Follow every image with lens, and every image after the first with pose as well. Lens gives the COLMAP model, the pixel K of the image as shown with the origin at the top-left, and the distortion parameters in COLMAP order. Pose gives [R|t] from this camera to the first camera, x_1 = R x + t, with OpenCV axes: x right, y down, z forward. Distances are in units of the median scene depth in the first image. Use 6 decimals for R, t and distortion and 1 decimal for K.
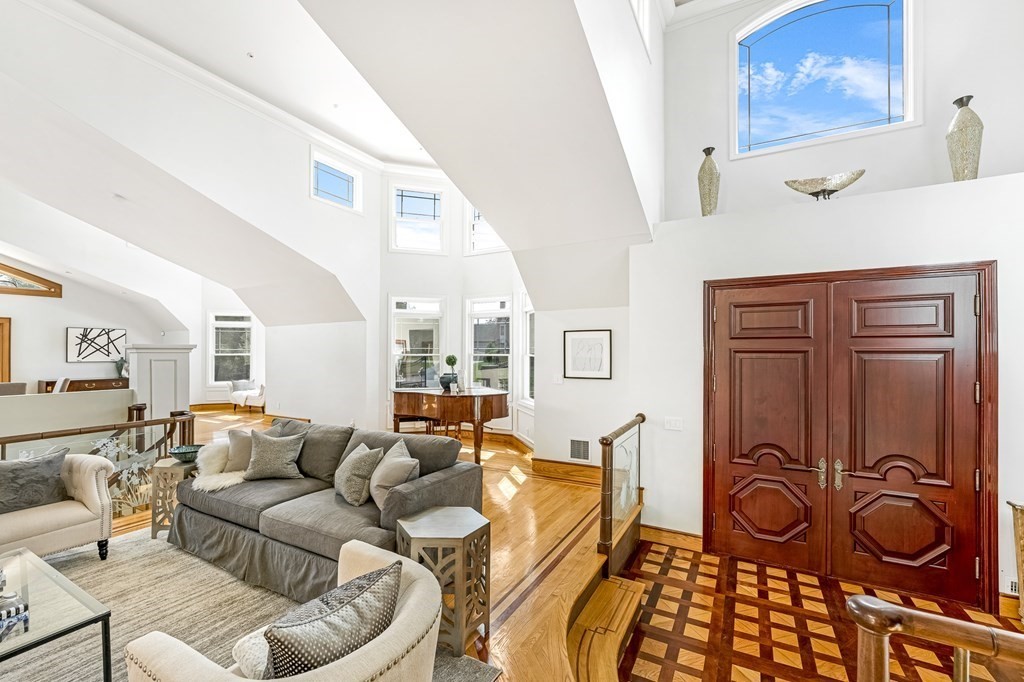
lens RADIAL K [[428.8, 0, 508.0], [0, 428.8, 352.1], [0, 0, 1]] dist [0.000261, 0.000223]
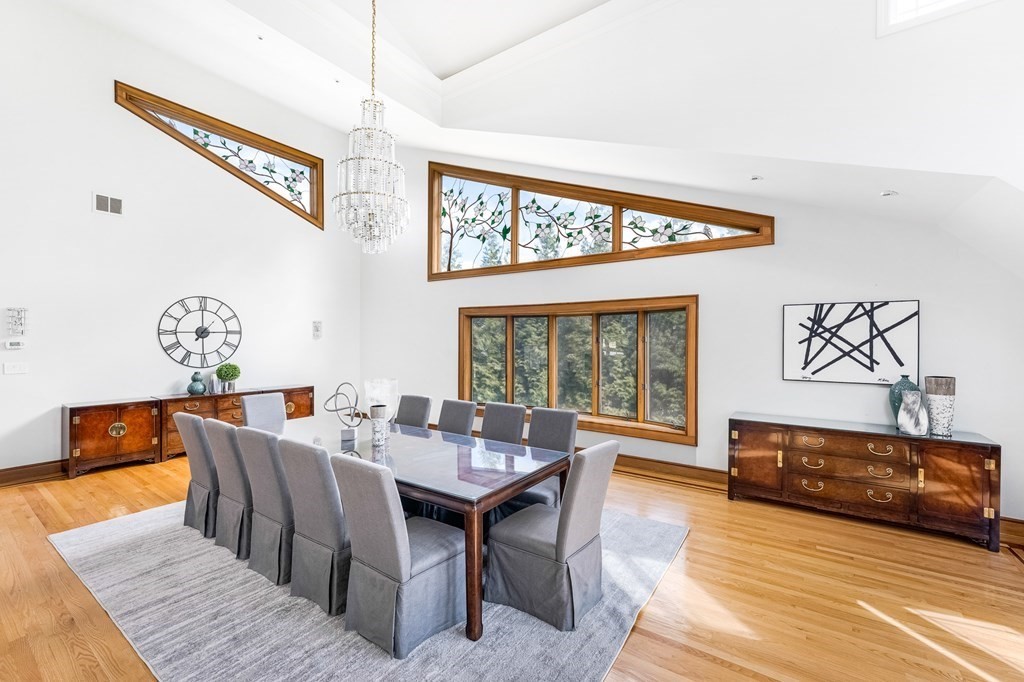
lens RADIAL K [[425.4, 0, 512.0], [0, 425.4, 341.0], [0, 0, 1]] dist [-0.000513, 0.000024]
pose [[-0.100210, 0.001188, -0.994966, -1.387143], [-0.003516, 0.999993, 0.001549, -0.046837], [0.994960, 0.003654, -0.100205, 1.944833]]
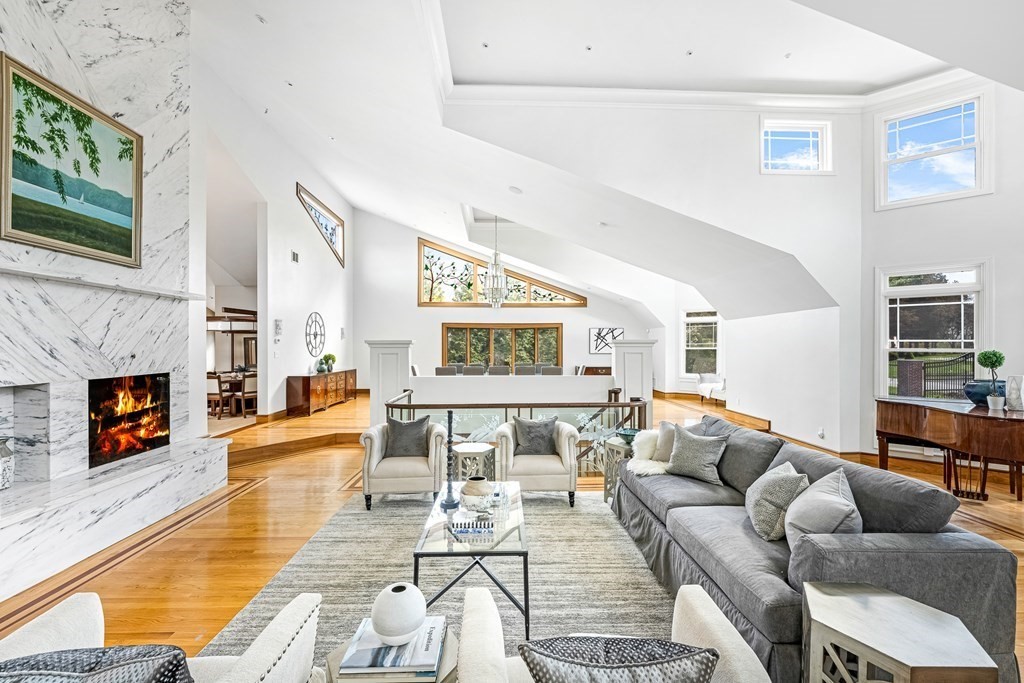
lens RADIAL K [[433.5, 0, 512.5], [0, 433.5, 345.4], [0, 0, 1]] dist [-0.001464, 0.000333]
pose [[0.526504, -0.001823, -0.850171, 0.066857], [0.000768, 0.999998, -0.001668, -0.000596], [0.850172, 0.000225, 0.526504, 0.141467]]
